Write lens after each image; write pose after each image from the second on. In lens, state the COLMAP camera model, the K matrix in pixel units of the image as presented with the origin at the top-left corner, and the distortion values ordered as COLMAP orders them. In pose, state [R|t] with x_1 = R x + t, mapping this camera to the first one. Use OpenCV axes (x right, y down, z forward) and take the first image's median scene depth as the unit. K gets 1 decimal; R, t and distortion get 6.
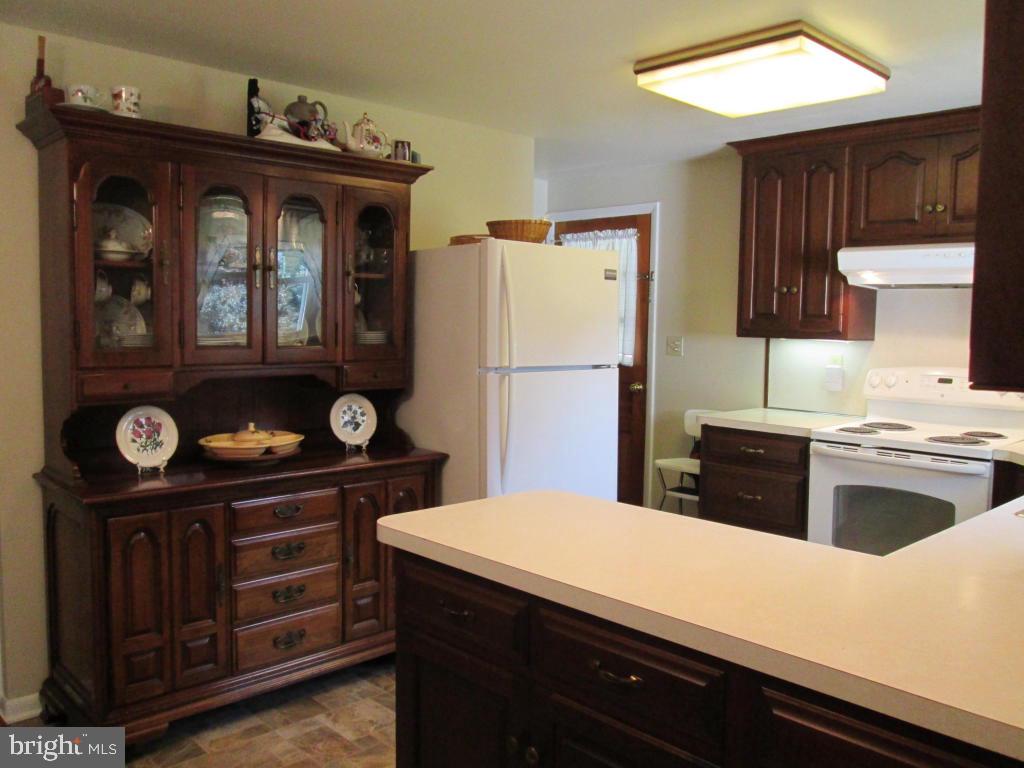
lens RADIAL K [[852.2, 0, 509.5], [0, 852.2, 376.1], [0, 0, 1]] dist [-0.059015, 0.041779]
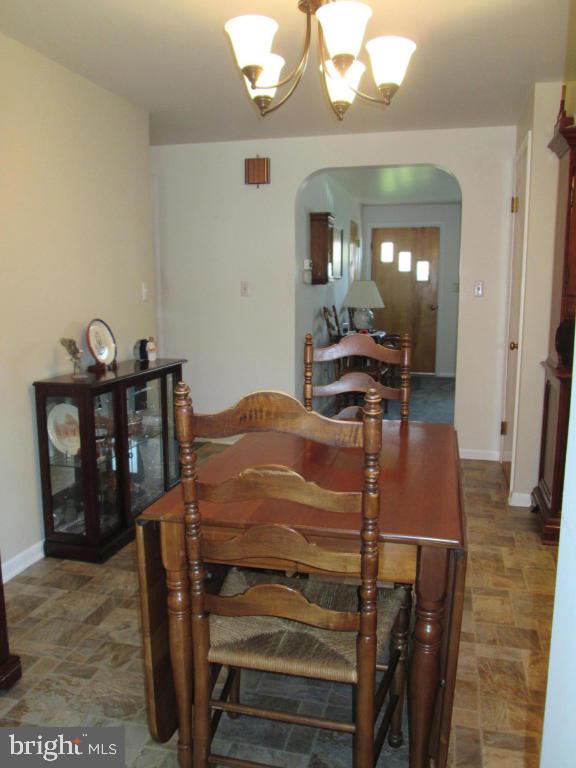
lens RADIAL K [[639.1, 0, 289.9], [0, 639.1, 377.5], [0, 0, 1]] dist [-0.059015, 0.041779]
pose [[0.529207, 0.116619, -0.840440, 0.197988], [-0.058334, 0.993167, 0.101079, 0.046633], [0.846485, -0.004466, 0.532394, -0.067074]]
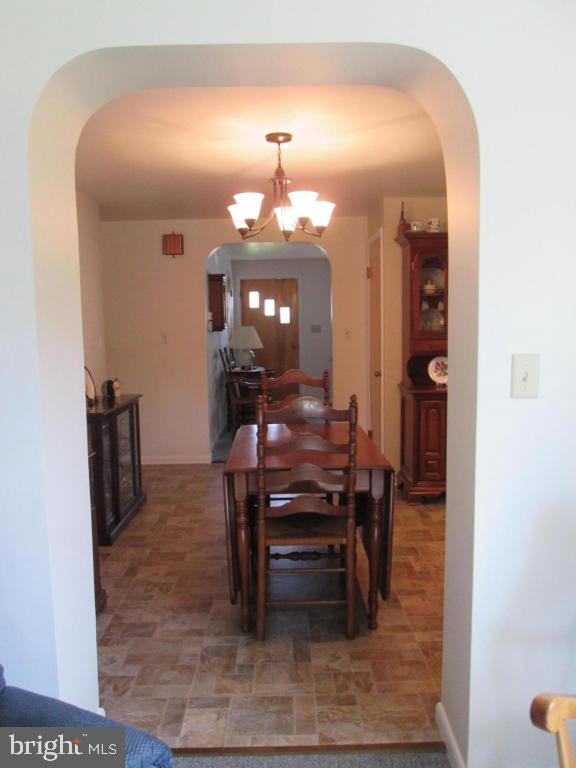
lens RADIAL K [[639.1, 0, 282.1], [0, 639.1, 372.4], [0, 0, 1]] dist [-0.059015, 0.041779]
pose [[0.719979, 0.038677, -0.692917, 0.413085], [-0.027669, 0.999252, 0.027026, 0.040330], [0.693444, -0.000286, 0.720510, -0.487306]]
